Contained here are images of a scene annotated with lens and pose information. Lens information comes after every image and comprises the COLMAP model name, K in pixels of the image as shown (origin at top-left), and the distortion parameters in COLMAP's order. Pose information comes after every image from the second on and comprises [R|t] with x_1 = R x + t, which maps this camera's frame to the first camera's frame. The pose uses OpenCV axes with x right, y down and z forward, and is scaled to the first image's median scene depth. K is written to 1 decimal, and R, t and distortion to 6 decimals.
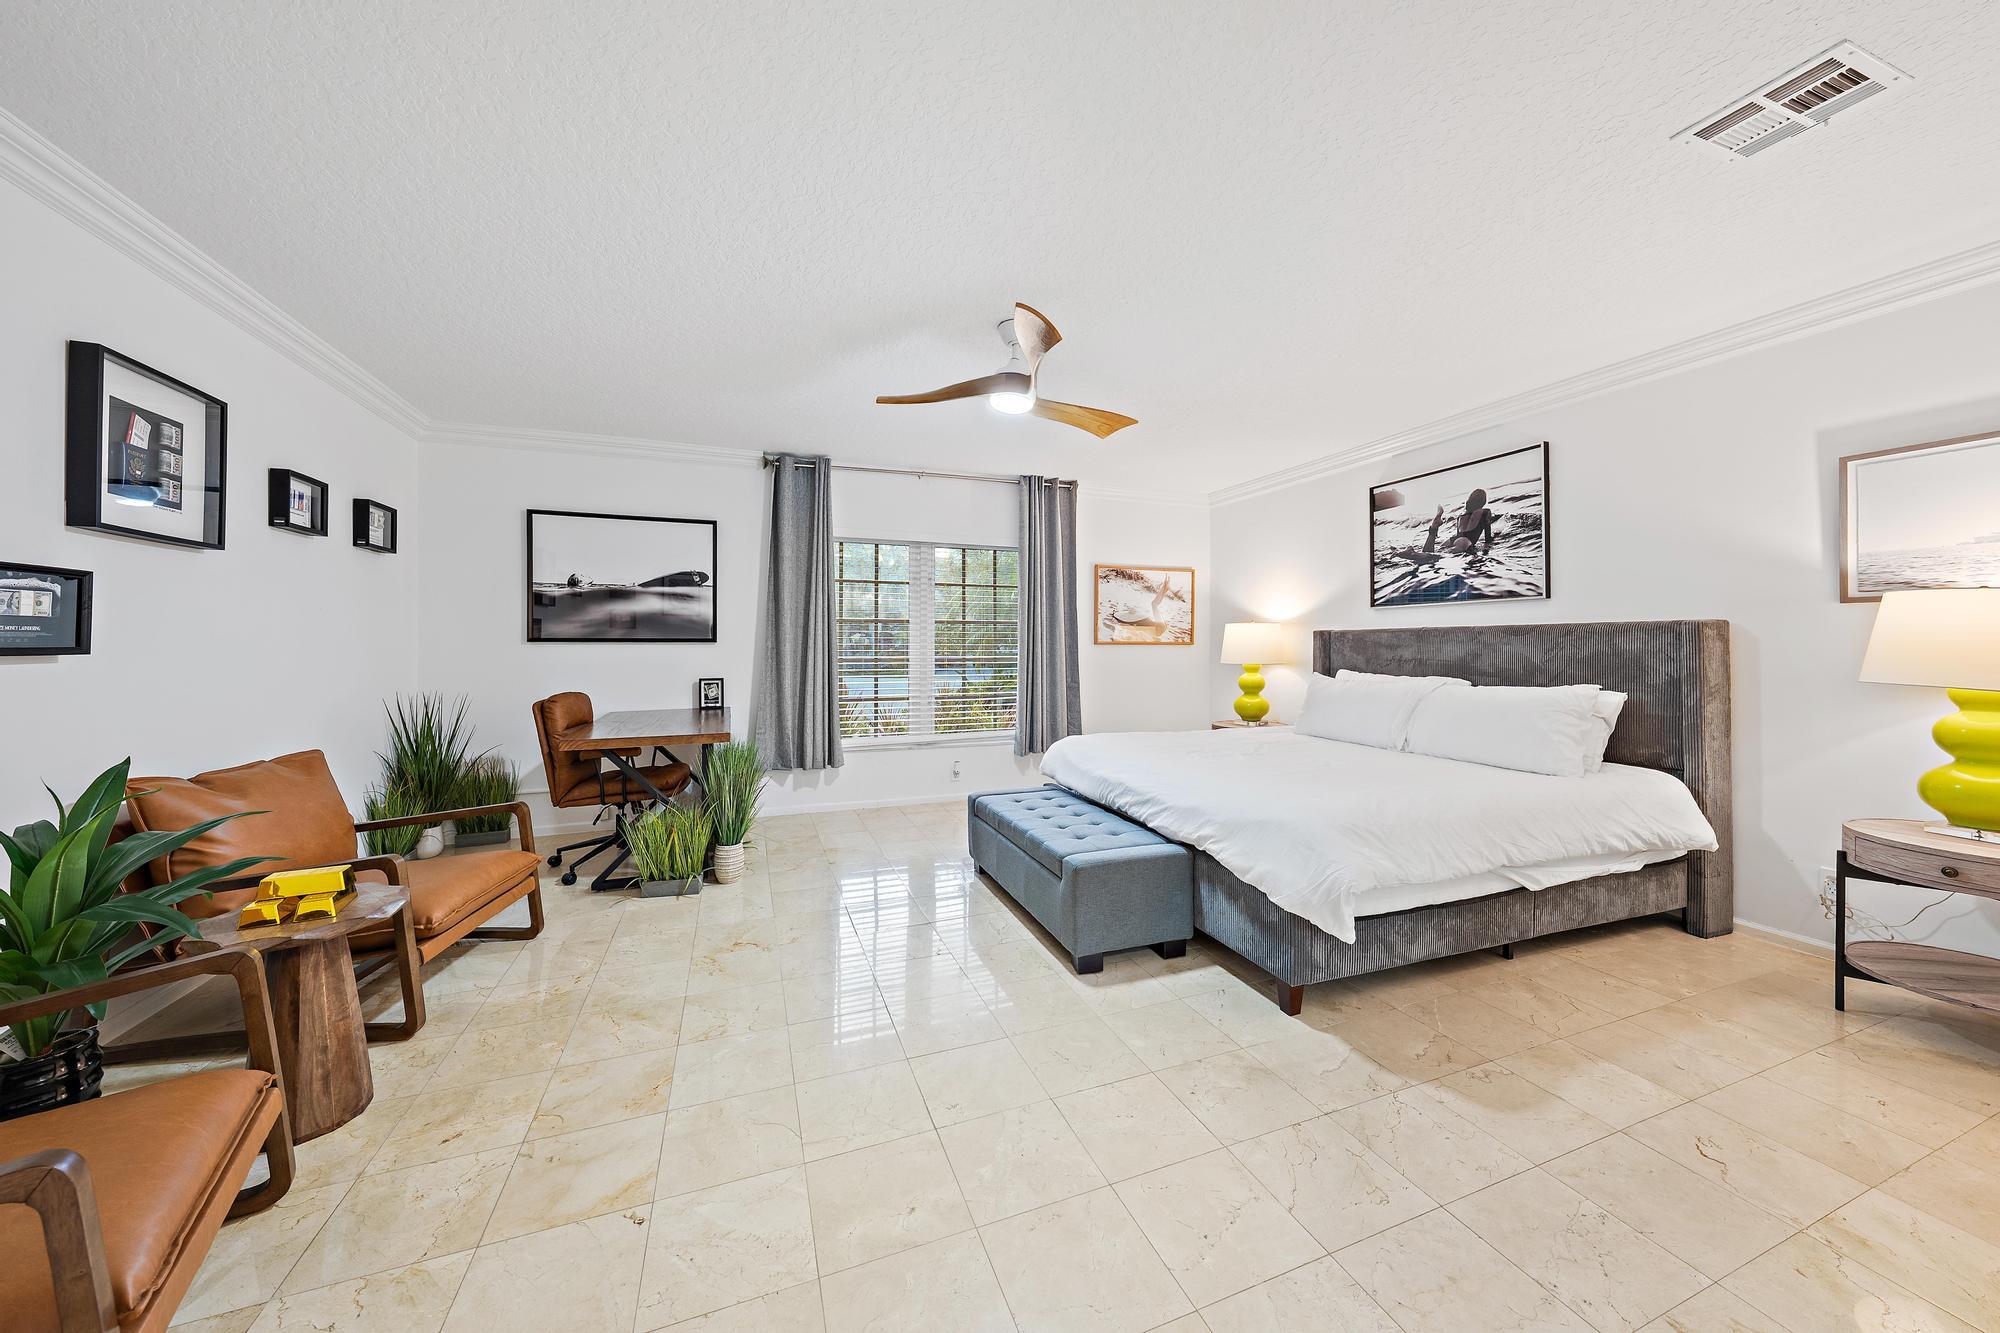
lens RADIAL K [[686.6, 0, 1016.0], [0, 686.6, 638.4], [0, 0, 1]] dist [-0.001634, -0.000127]
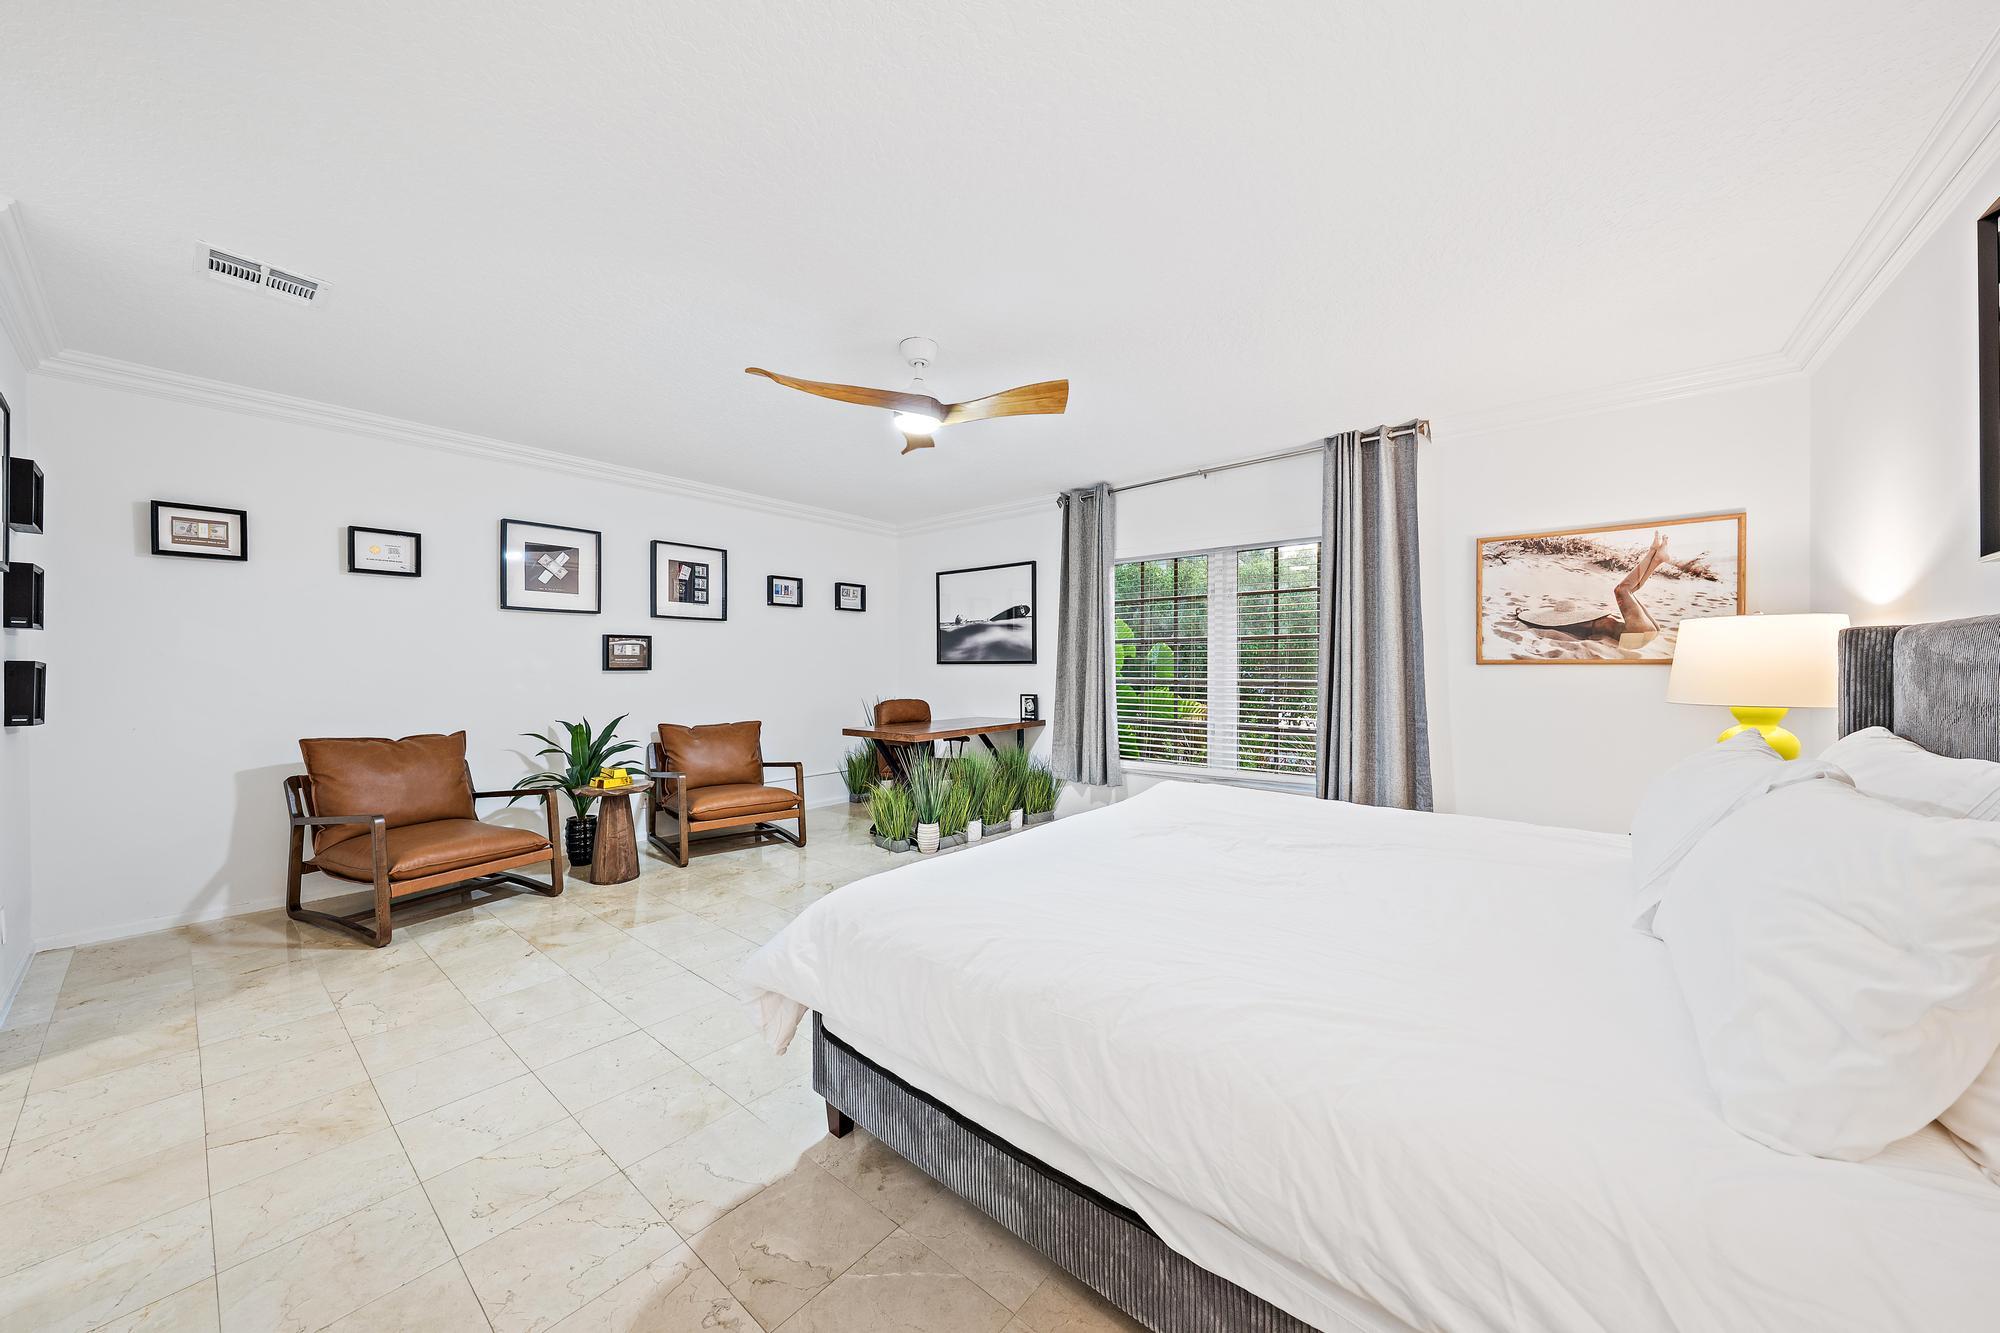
lens RADIAL K [[686.6, 0, 1001.6], [0, 686.6, 668.1], [0, 0, 1]] dist [-0.001634, -0.000127]
pose [[0.488290, -0.000063, -0.872682, 0.567073], [0.009669, 0.999939, 0.005337, 0.006049], [0.872628, -0.011044, 0.488261, 0.377090]]
